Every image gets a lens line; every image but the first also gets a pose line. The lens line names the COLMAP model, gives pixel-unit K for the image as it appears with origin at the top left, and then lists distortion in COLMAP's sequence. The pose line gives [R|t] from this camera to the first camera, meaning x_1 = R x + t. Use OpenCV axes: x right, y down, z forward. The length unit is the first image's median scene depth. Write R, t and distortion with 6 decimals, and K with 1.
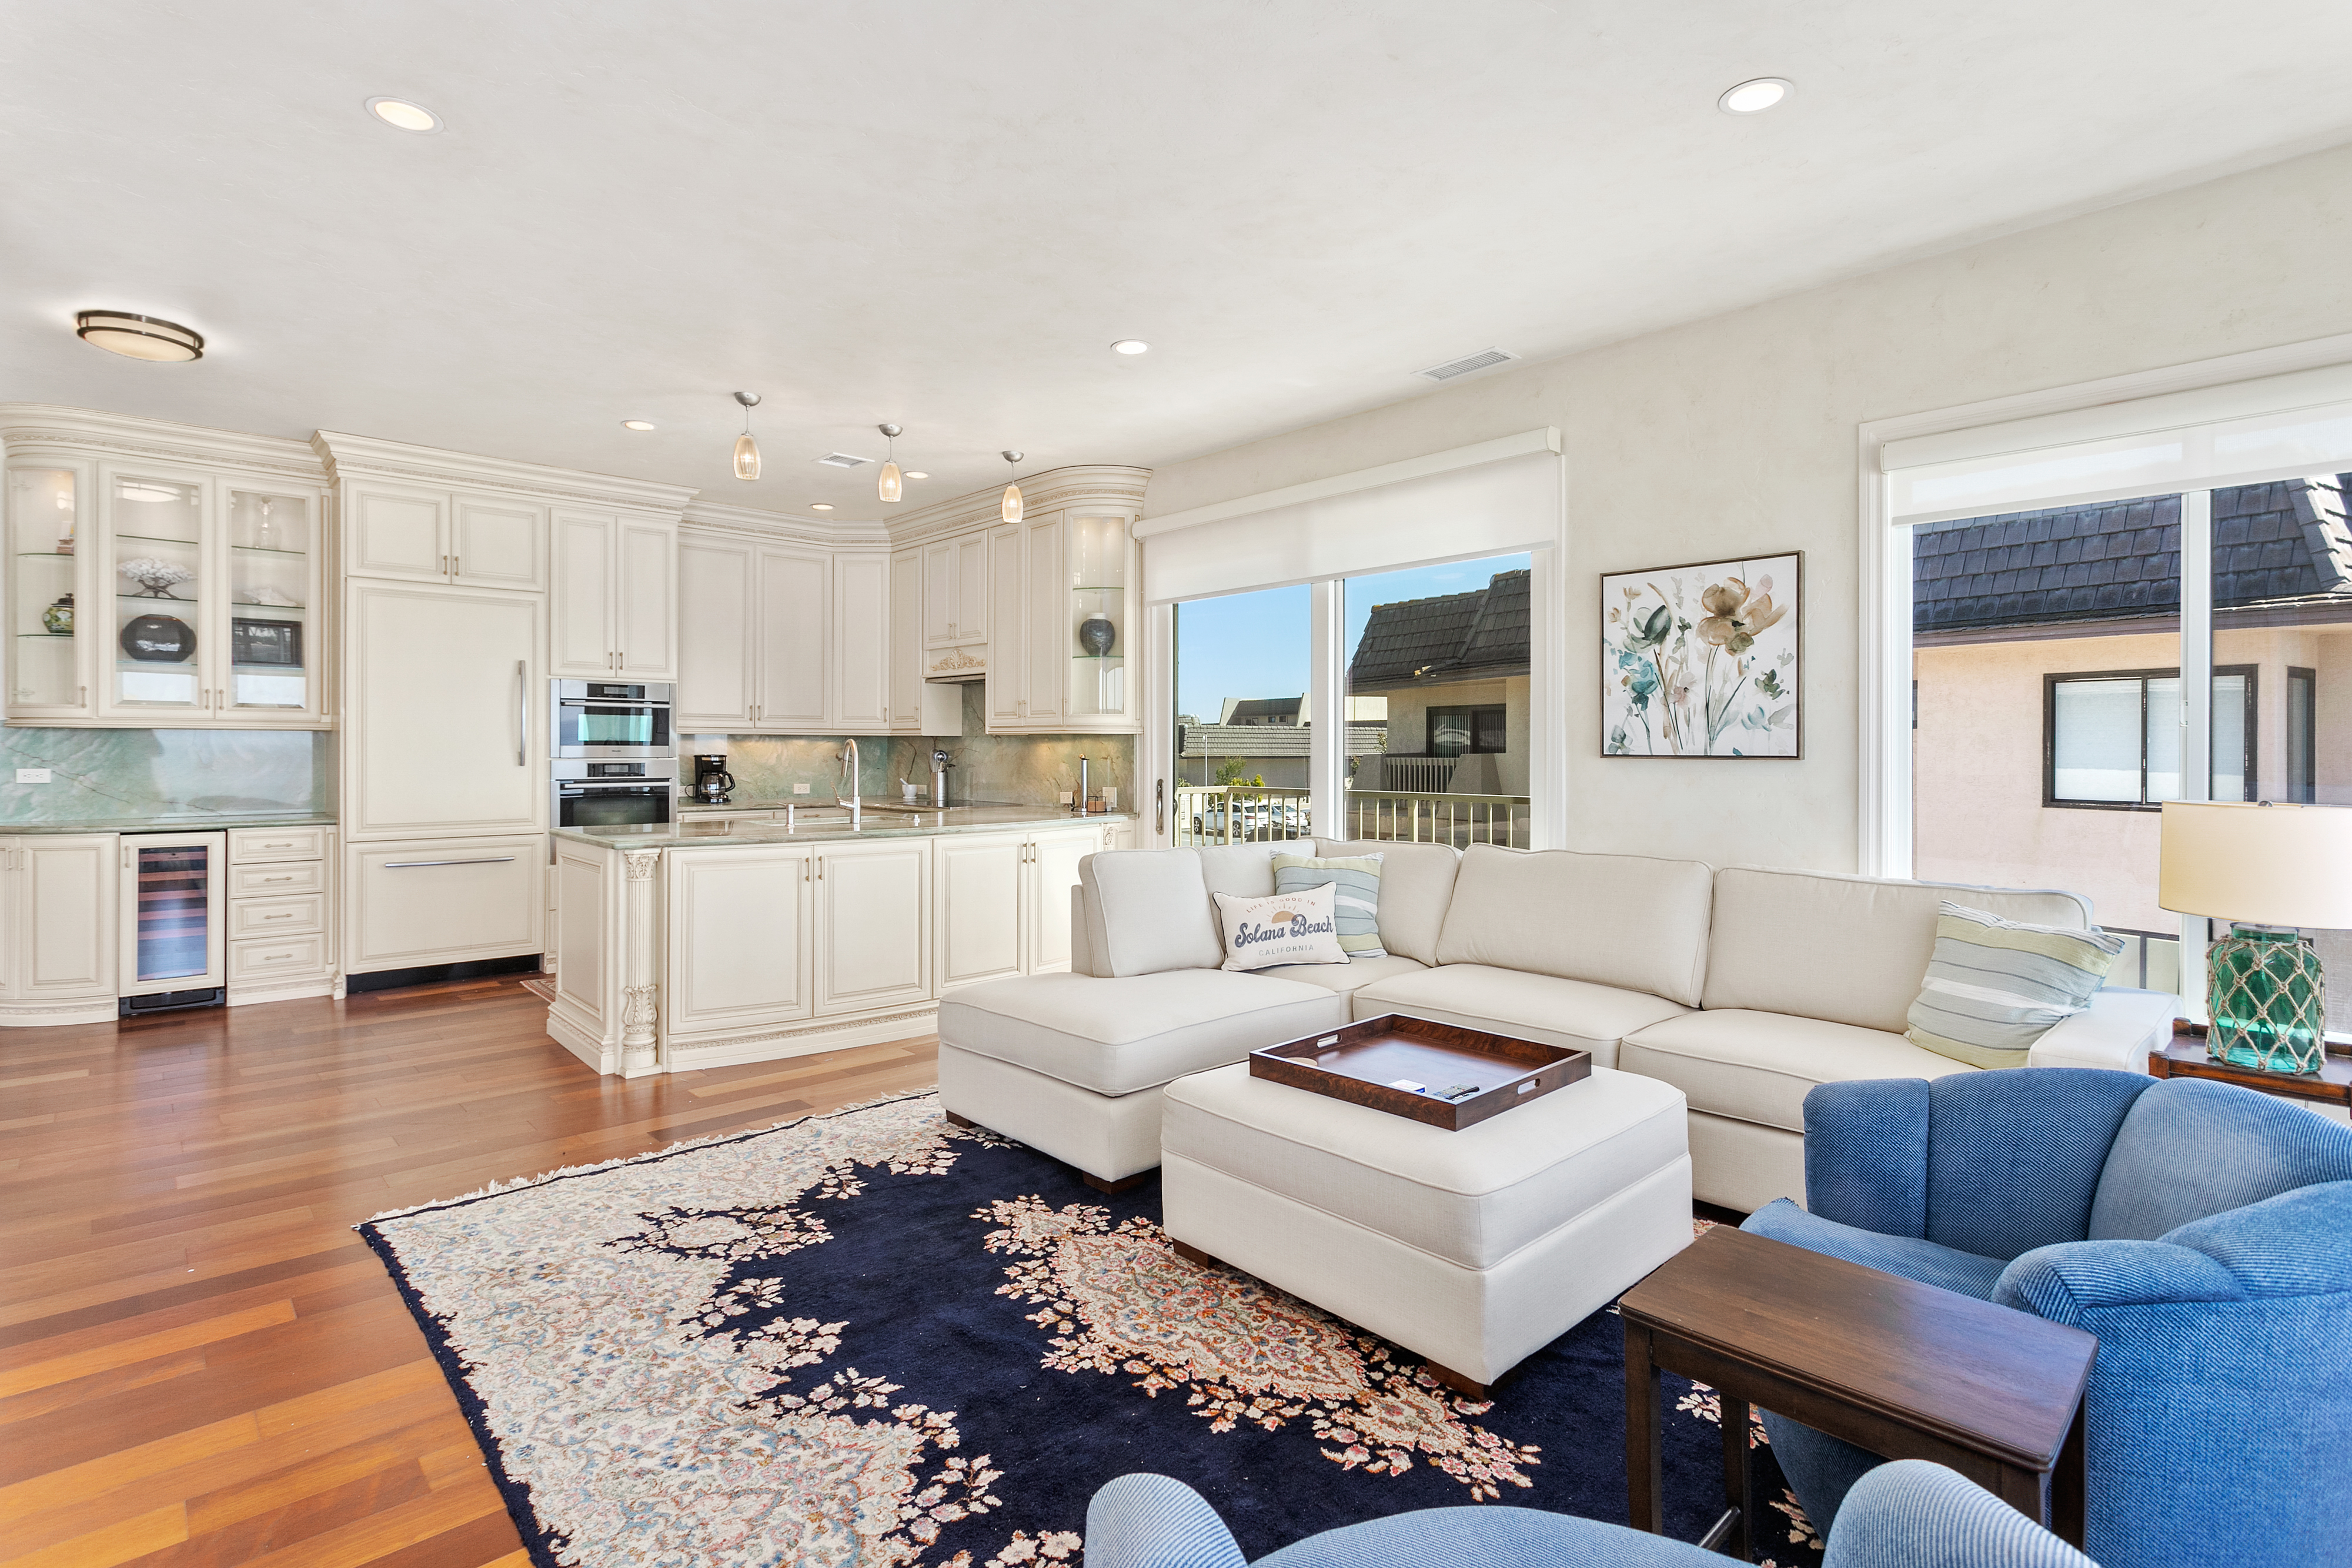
lens RADIAL K [[1121.7, 0, 1159.0], [0, 1121.7, 750.1], [0, 0, 1]] dist [0.009889, 0.000058]
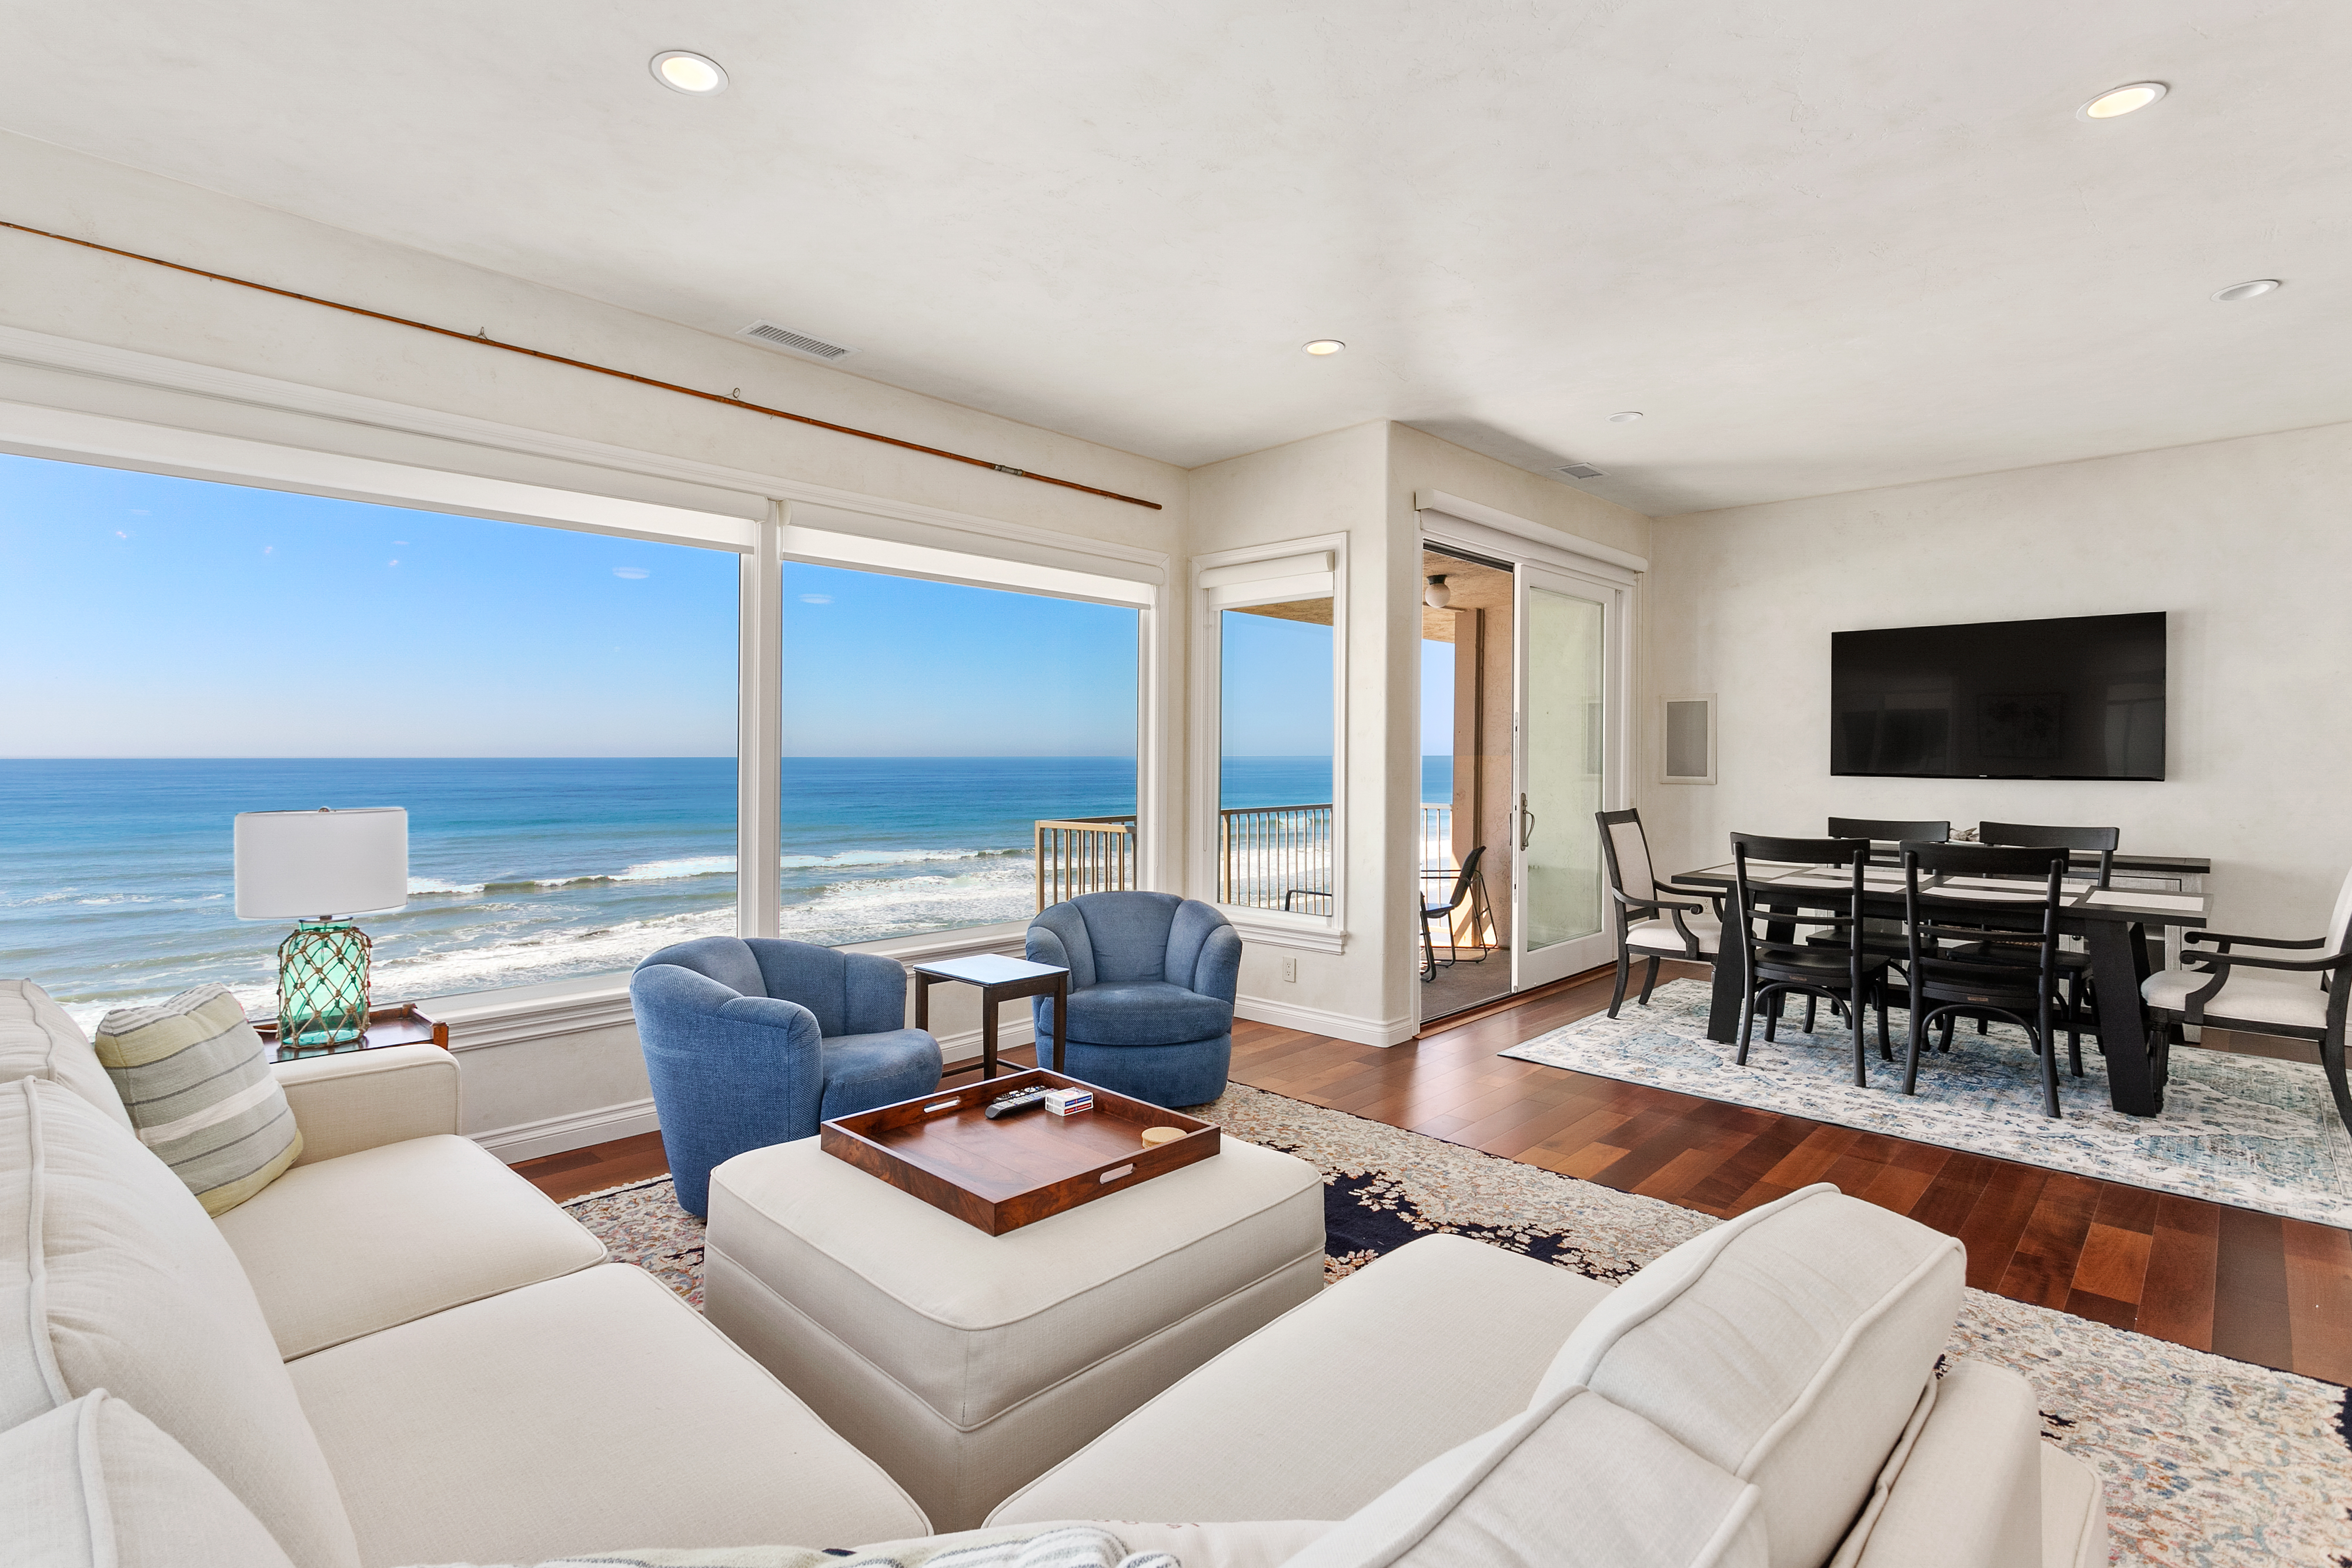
lens RADIAL K [[1121.7, 0, 1161.1], [0, 1121.7, 754.0], [0, 0, 1]] dist [0.009889, 0.000058]
pose [[-0.997775, -0.007331, -0.066274, 0.099077], [-0.007388, 0.999973, 0.000616, -0.008315], [0.066267, 0.001104, -0.997801, 0.975879]]
